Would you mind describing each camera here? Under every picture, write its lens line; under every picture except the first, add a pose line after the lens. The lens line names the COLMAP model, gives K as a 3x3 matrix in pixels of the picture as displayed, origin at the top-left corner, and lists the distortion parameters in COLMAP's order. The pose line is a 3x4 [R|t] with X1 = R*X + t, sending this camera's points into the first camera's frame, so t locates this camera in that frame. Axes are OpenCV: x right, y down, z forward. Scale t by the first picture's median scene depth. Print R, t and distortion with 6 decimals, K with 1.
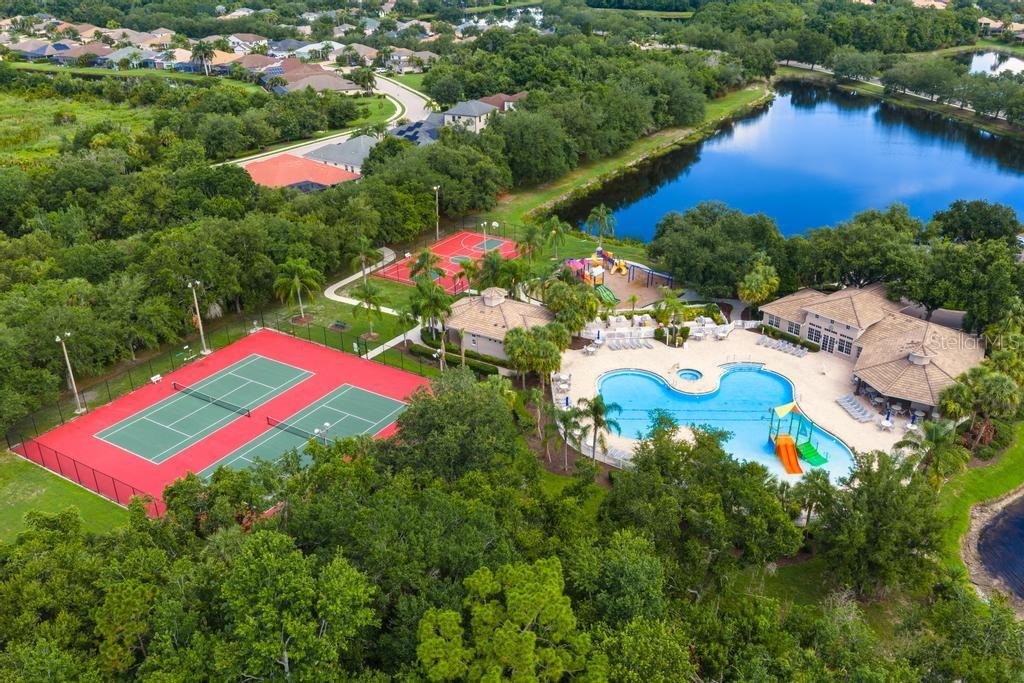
lens RADIAL K [[850.8, 0, 512.0], [0, 850.8, 341.5], [0, 0, 1]] dist [-0.009038, -0.003466]
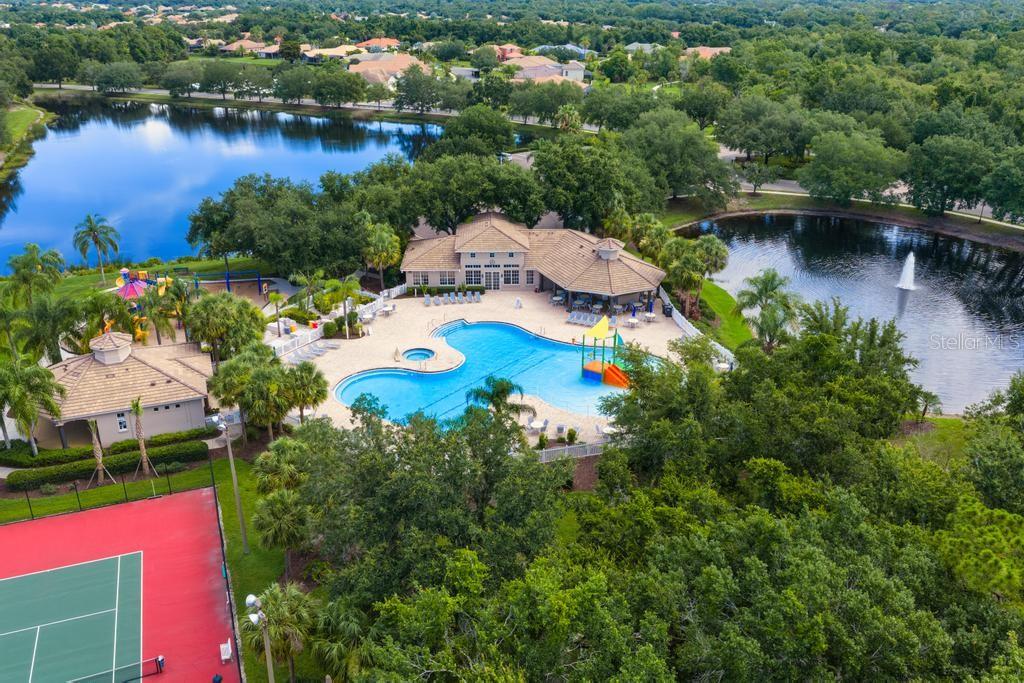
lens RADIAL K [[850.8, 0, 512.0], [0, 850.8, 341.5], [0, 0, 1]] dist [-0.009038, -0.003466]
pose [[0.596813, -0.298490, 0.744793, -0.307106], [0.338203, 0.935326, 0.103843, -0.023530], [-0.727621, 0.189916, 0.659166, 0.394118]]
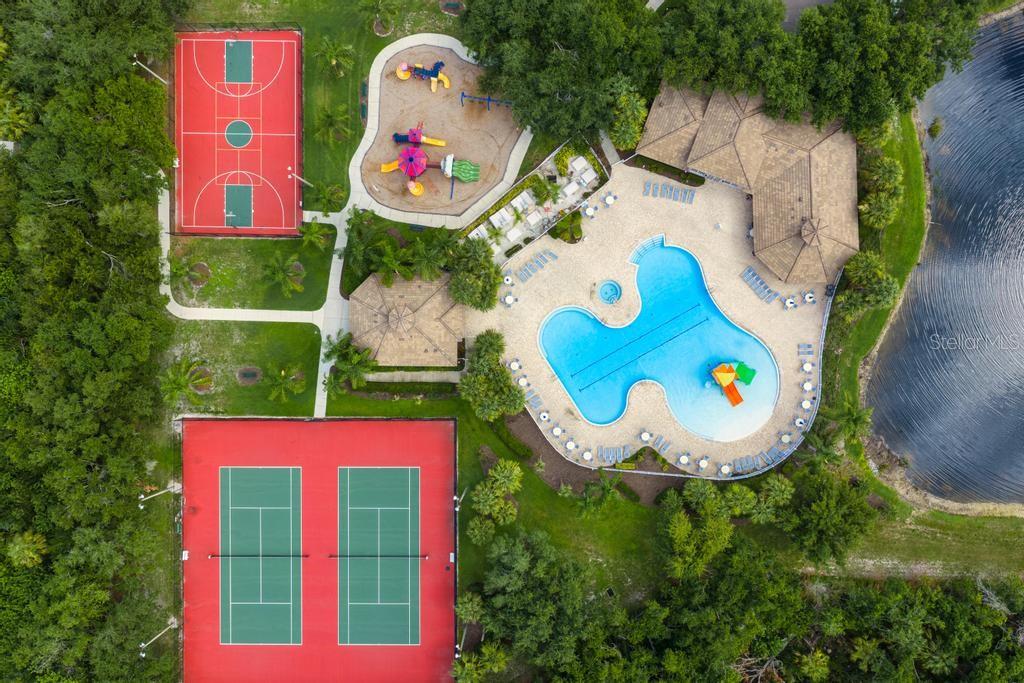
lens RADIAL K [[850.8, 0, 512.0], [0, 850.8, 341.5], [0, 0, 1]] dist [-0.009038, -0.003466]
pose [[0.850782, -0.525499, 0.004477, 0.062841], [0.230653, 0.381053, 0.895320, -0.868780], [-0.472196, -0.760690, 0.445401, 0.509539]]
